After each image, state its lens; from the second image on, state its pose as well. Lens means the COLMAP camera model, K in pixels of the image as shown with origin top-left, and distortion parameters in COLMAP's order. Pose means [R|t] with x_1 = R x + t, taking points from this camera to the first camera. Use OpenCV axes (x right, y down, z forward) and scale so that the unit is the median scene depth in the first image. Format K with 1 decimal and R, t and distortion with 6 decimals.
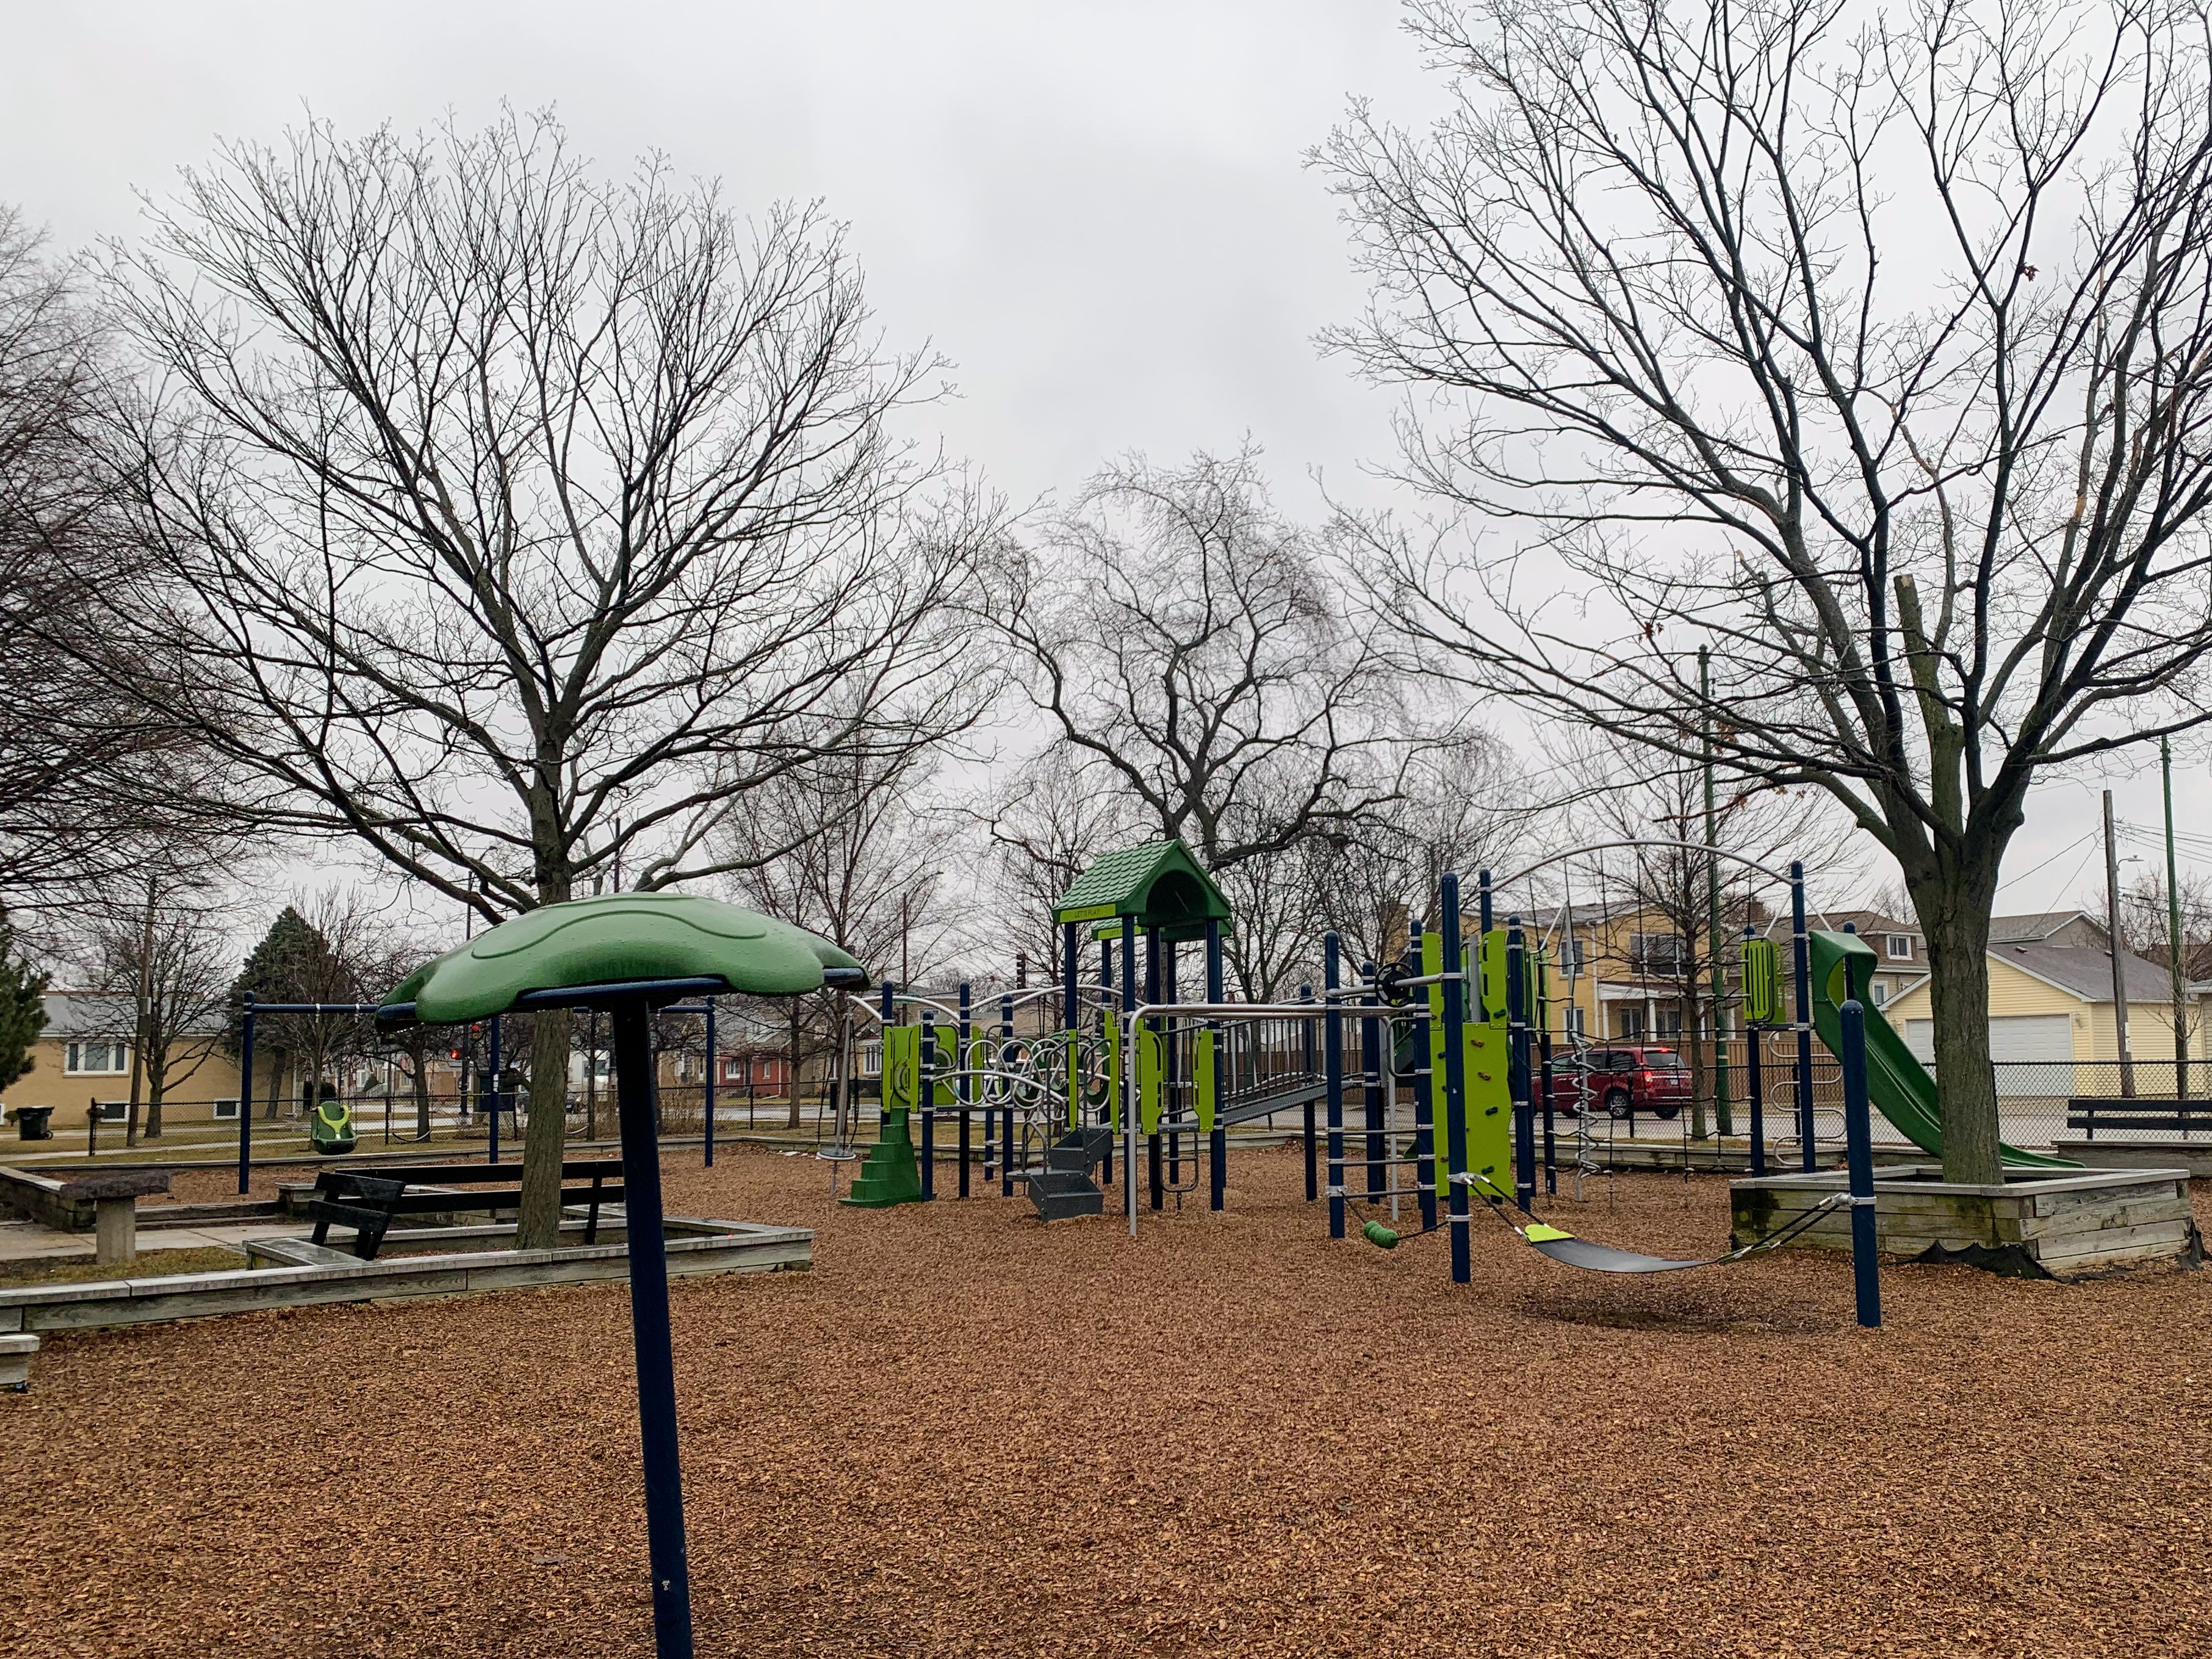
lens RADIAL K [[1984.6, 0, 1106.0], [0, 1984.6, 829.5], [0, 0, 1]] dist [-0.091465, 0.000934]
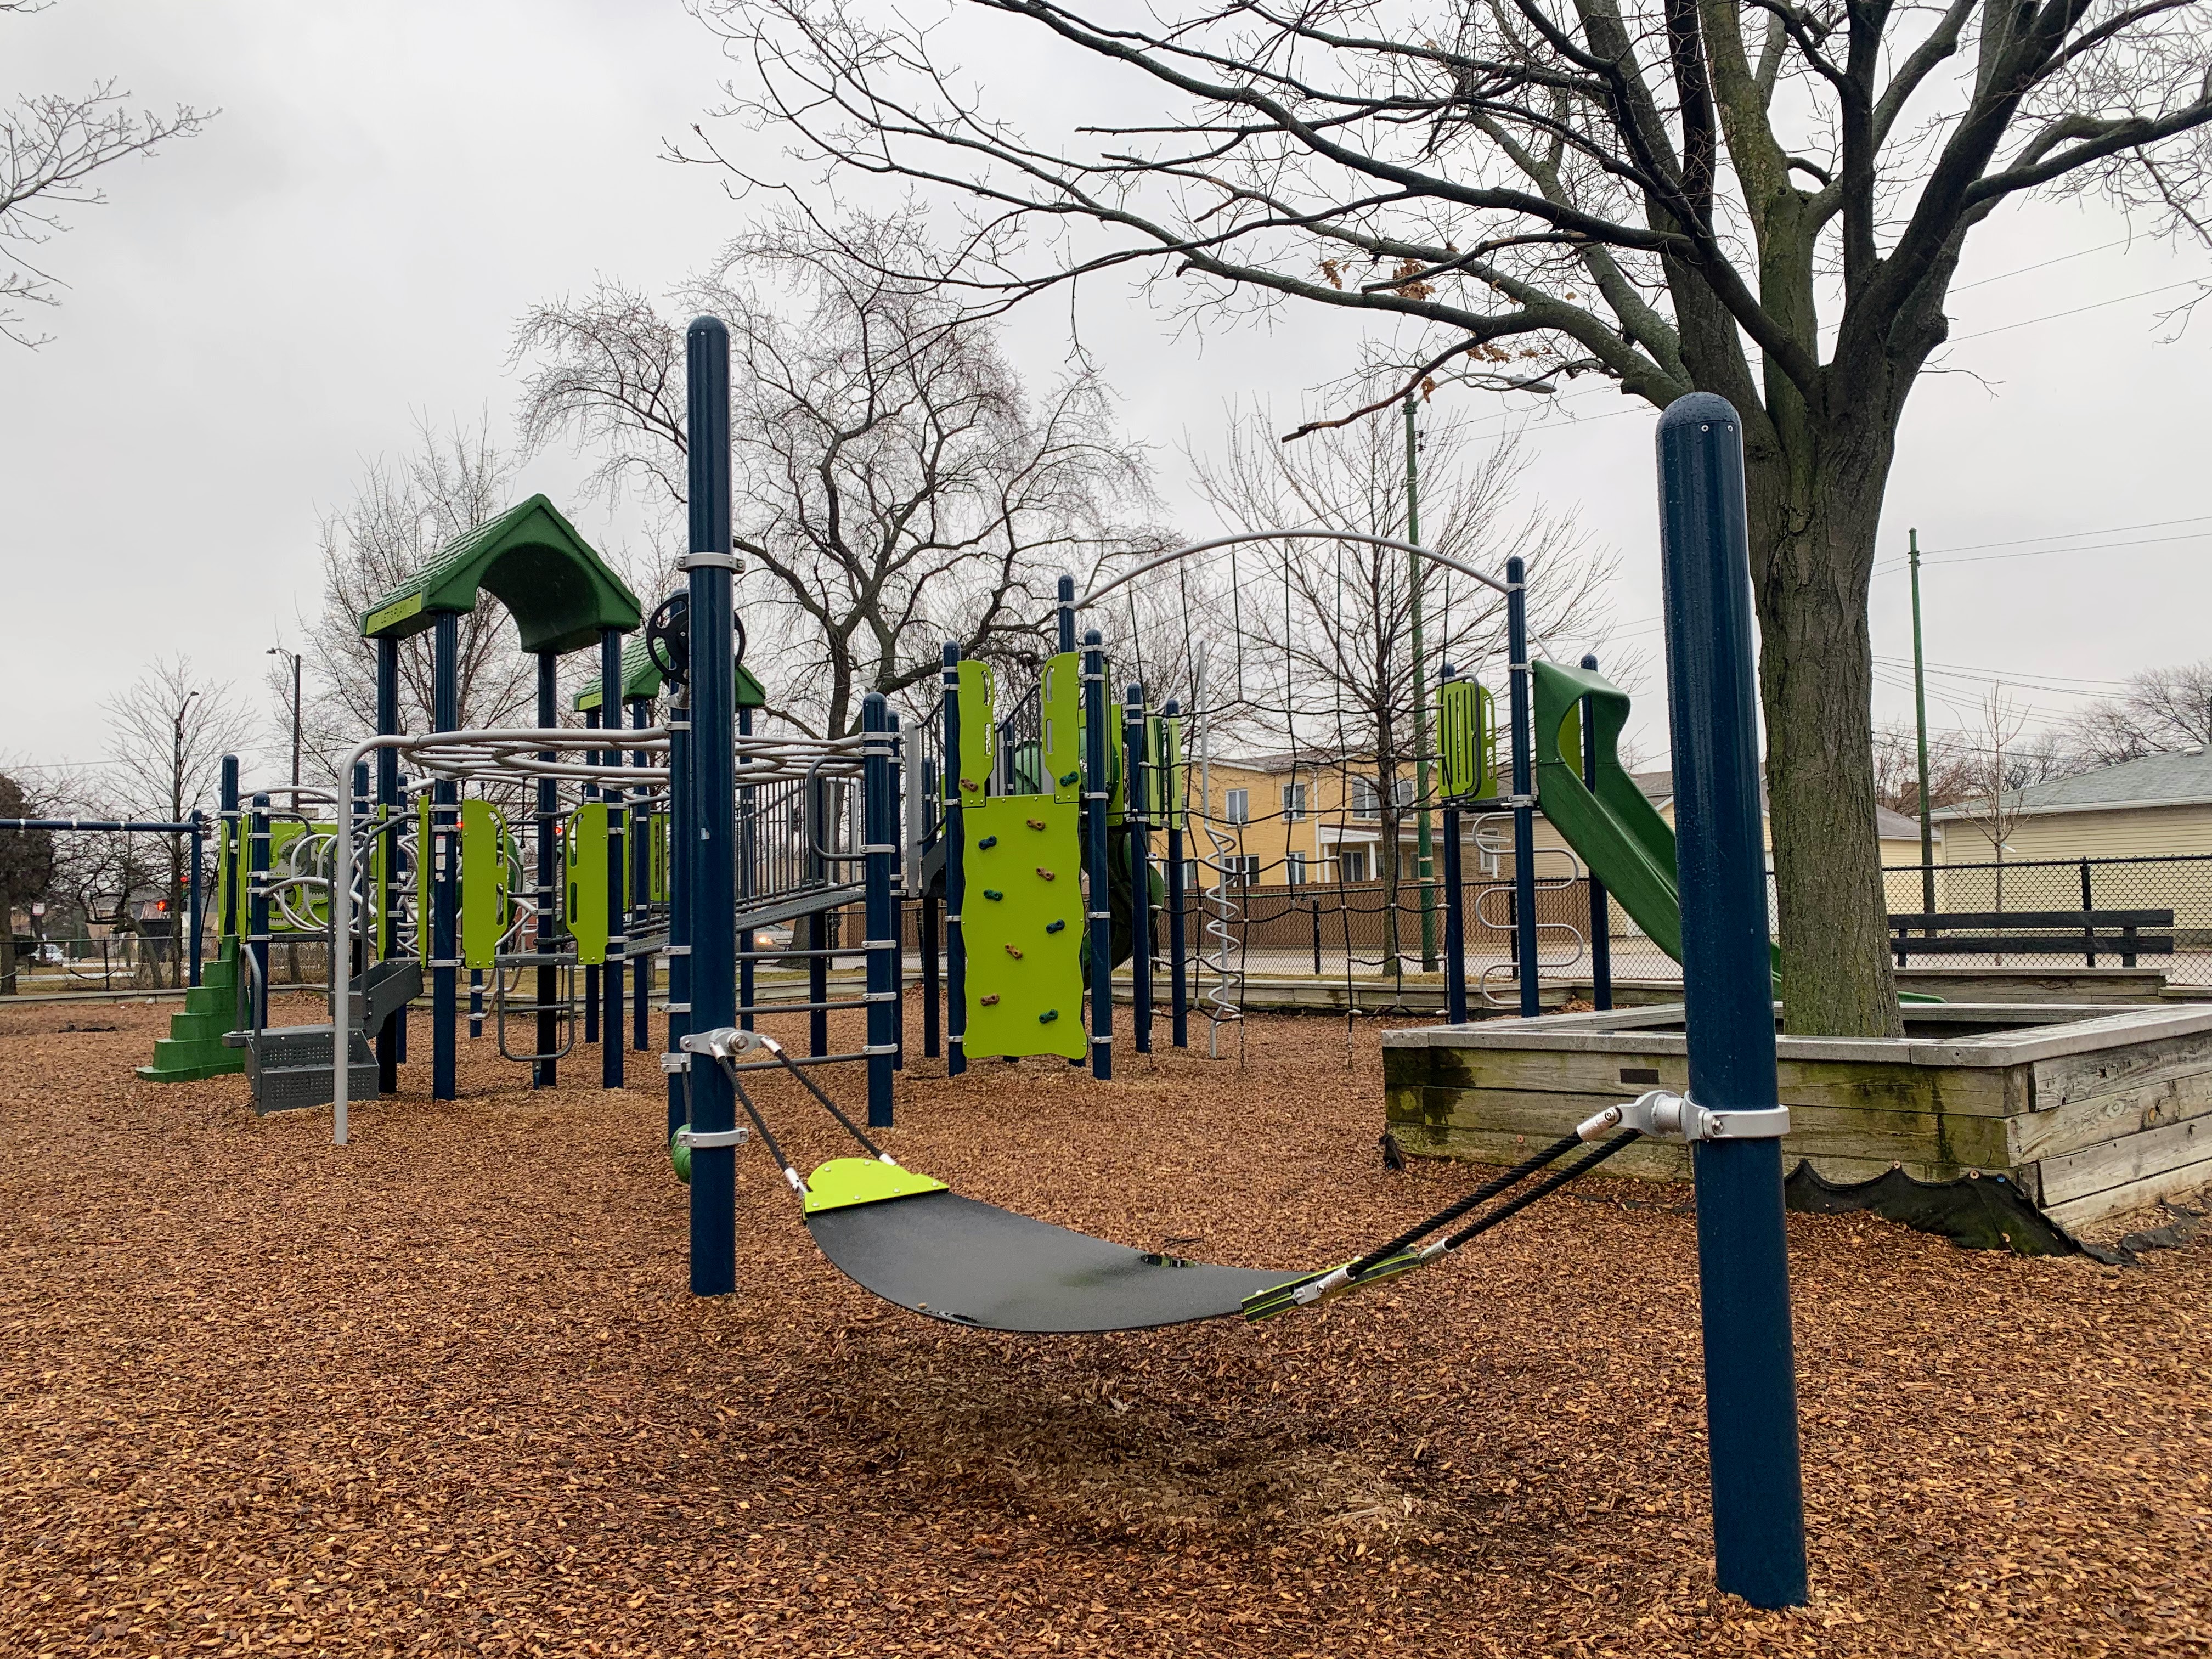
lens RADIAL K [[1793.1, 0, 1106.0], [0, 1793.1, 829.5], [0, 0, 1]] dist [-0.085478, -0.001071]
pose [[0.993583, -0.006038, 0.112943, 0.115471], [-0.001451, 0.997811, 0.066111, 0.056474], [-0.113095, -0.065850, 0.991400, 0.326325]]
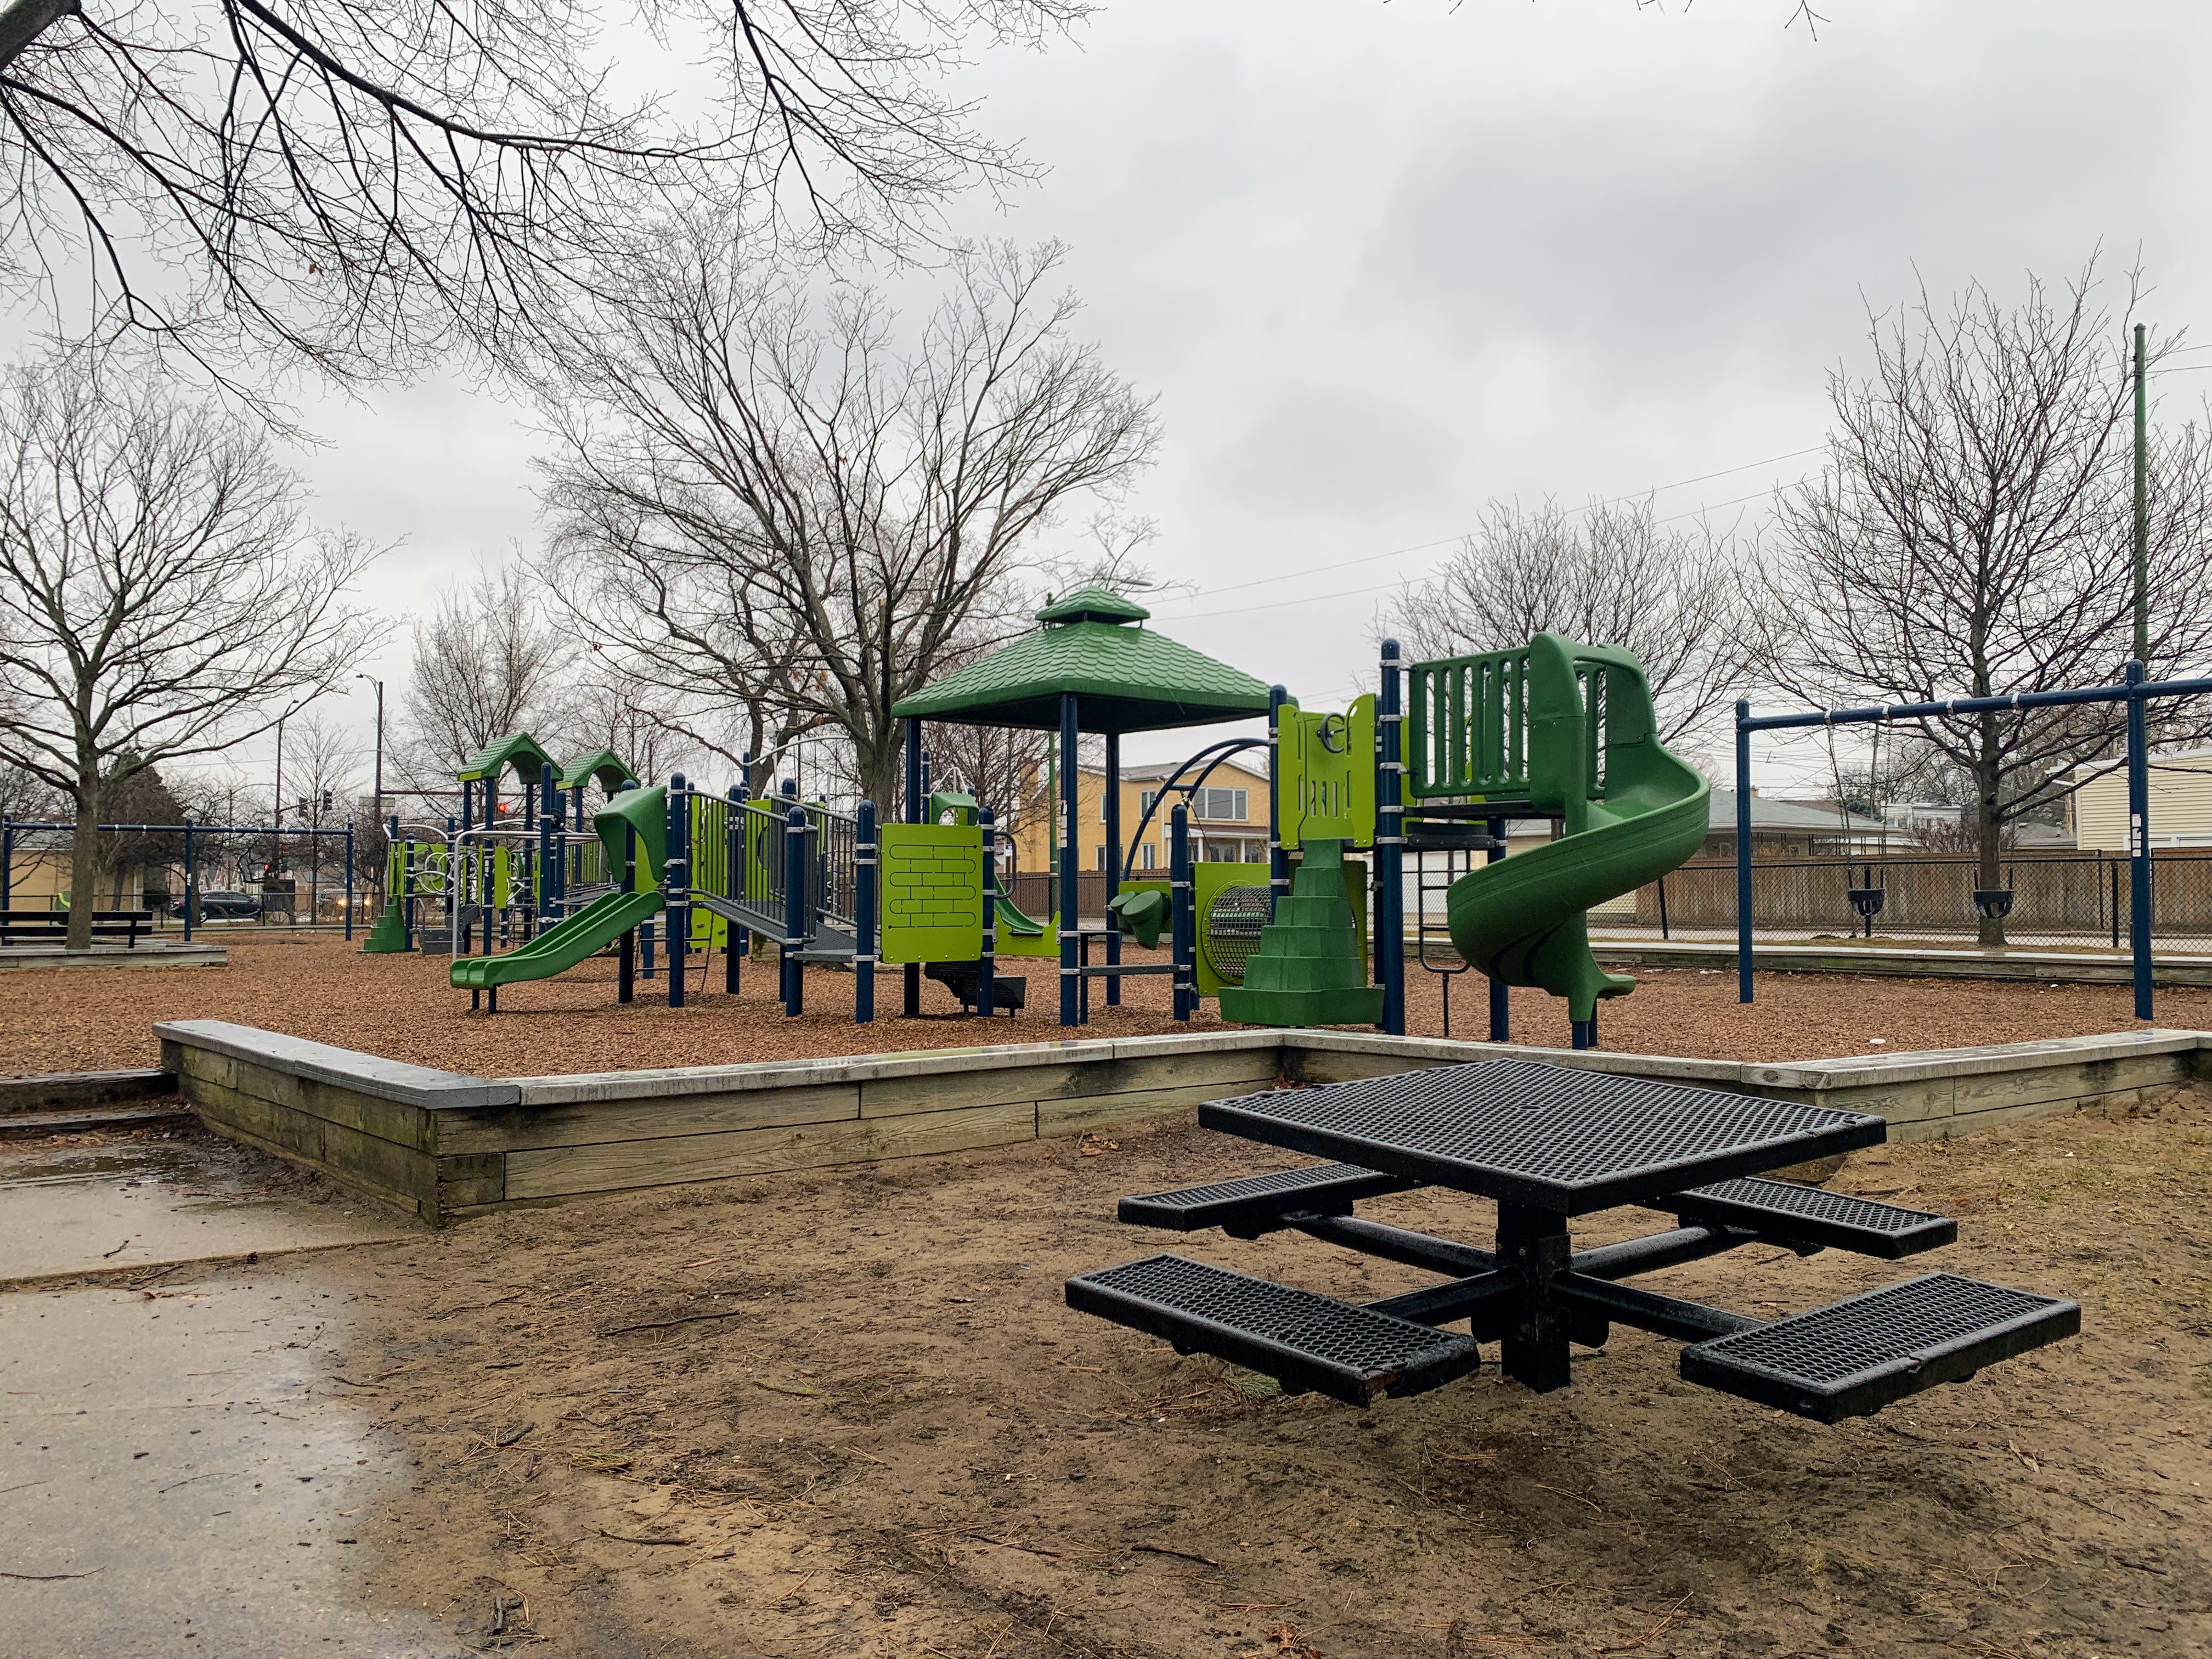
lens RADIAL K [[1793.1, 0, 1106.0], [0, 1793.1, 829.5], [0, 0, 1]] dist [-0.085478, -0.001071]
pose [[0.995813, 0.014722, 0.090216, 0.298640], [-0.021960, 0.996571, 0.079770, -0.032749], [-0.088732, -0.081418, 0.992722, -0.404420]]
